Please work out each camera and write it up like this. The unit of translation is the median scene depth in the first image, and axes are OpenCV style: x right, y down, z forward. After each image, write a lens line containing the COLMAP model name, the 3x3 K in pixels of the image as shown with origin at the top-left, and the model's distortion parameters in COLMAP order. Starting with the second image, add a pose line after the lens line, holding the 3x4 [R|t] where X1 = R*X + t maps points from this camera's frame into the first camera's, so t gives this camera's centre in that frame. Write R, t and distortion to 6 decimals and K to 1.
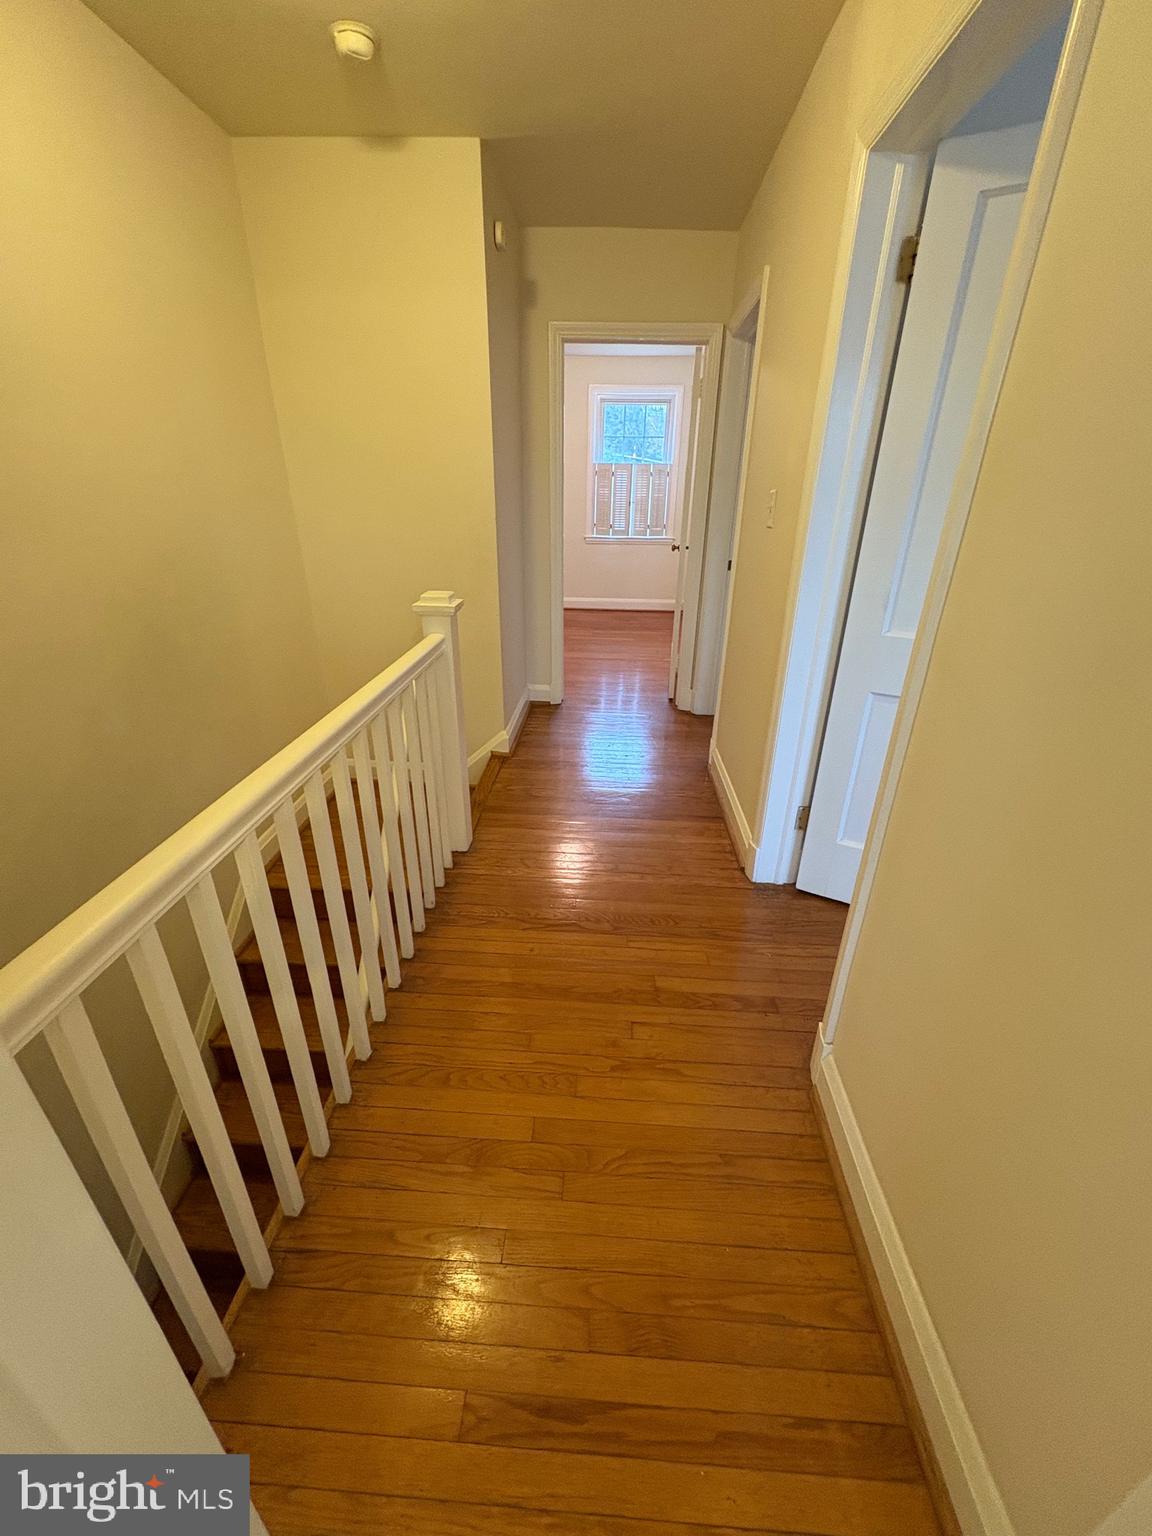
lens RADIAL K [[613.7, 0, 574.7], [0, 613.7, 768.0], [0, 0, 1]] dist [0.002442, -0.000038]
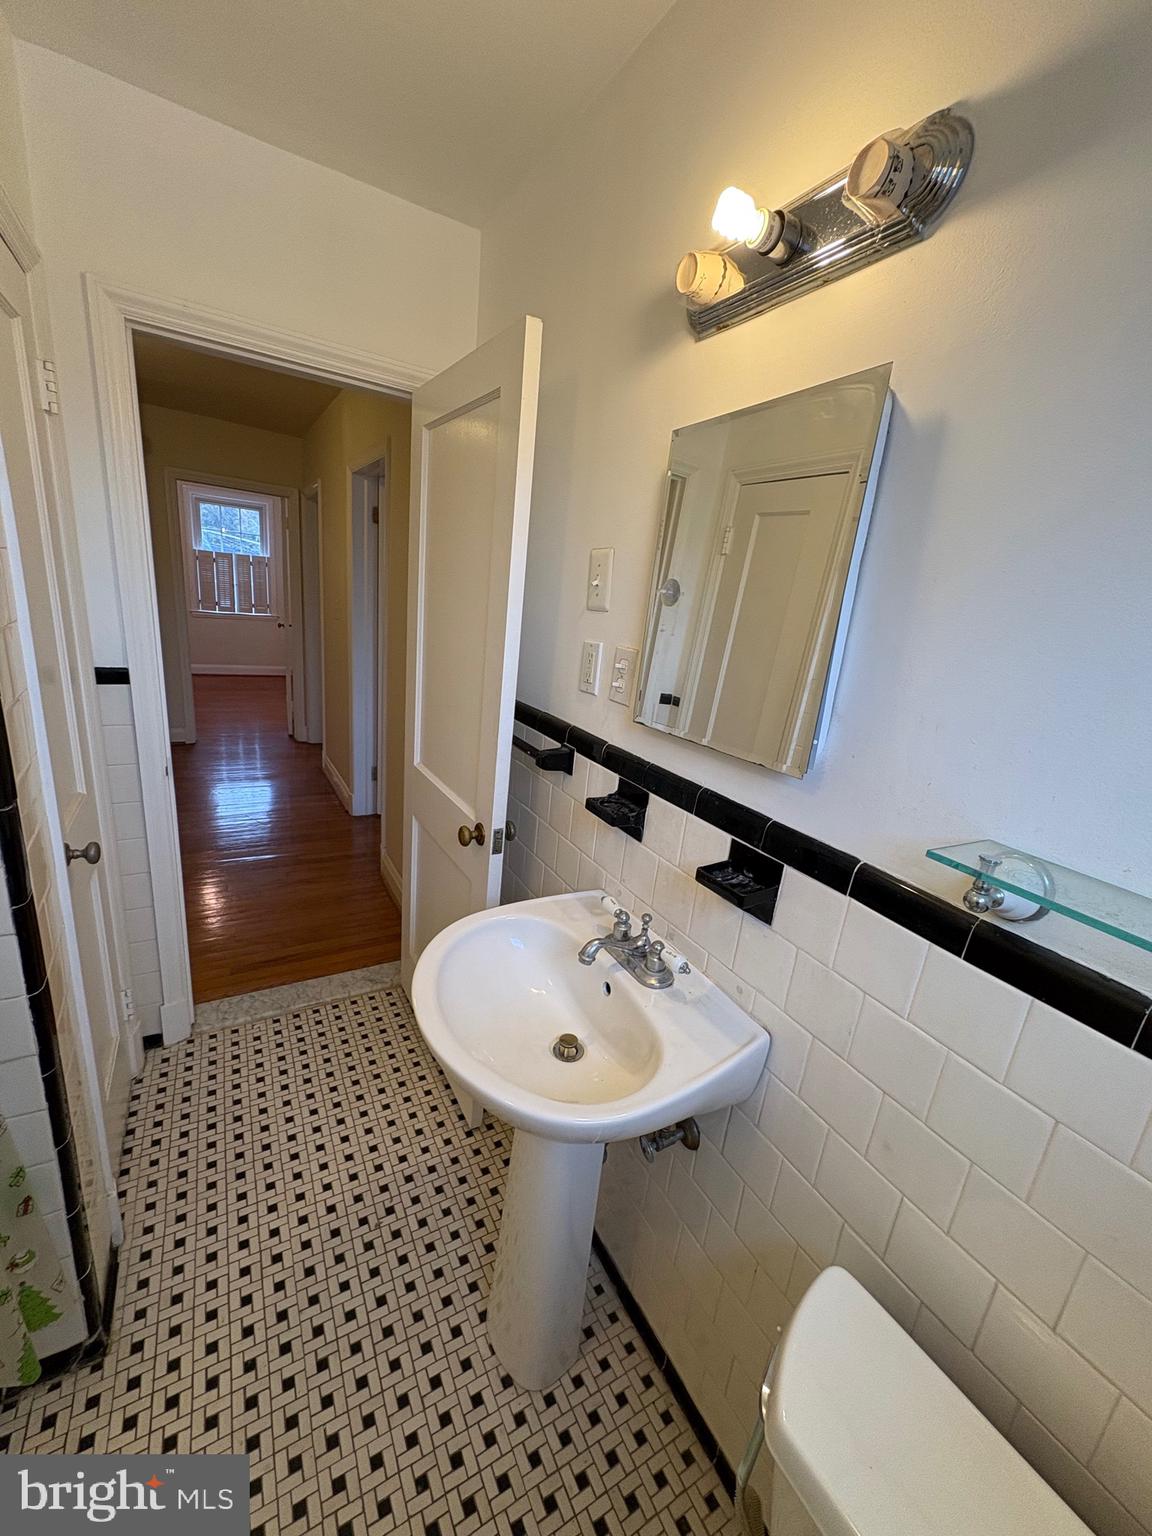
lens RADIAL K [[613.7, 0, 574.7], [0, 613.7, 768.0], [0, 0, 1]] dist [0.002442, -0.000038]
pose [[0.827782, -0.091067, 0.553610, -0.087617], [0.152500, 0.986110, -0.065813, 0.153643], [-0.539927, 0.138904, 0.830171, -0.489539]]
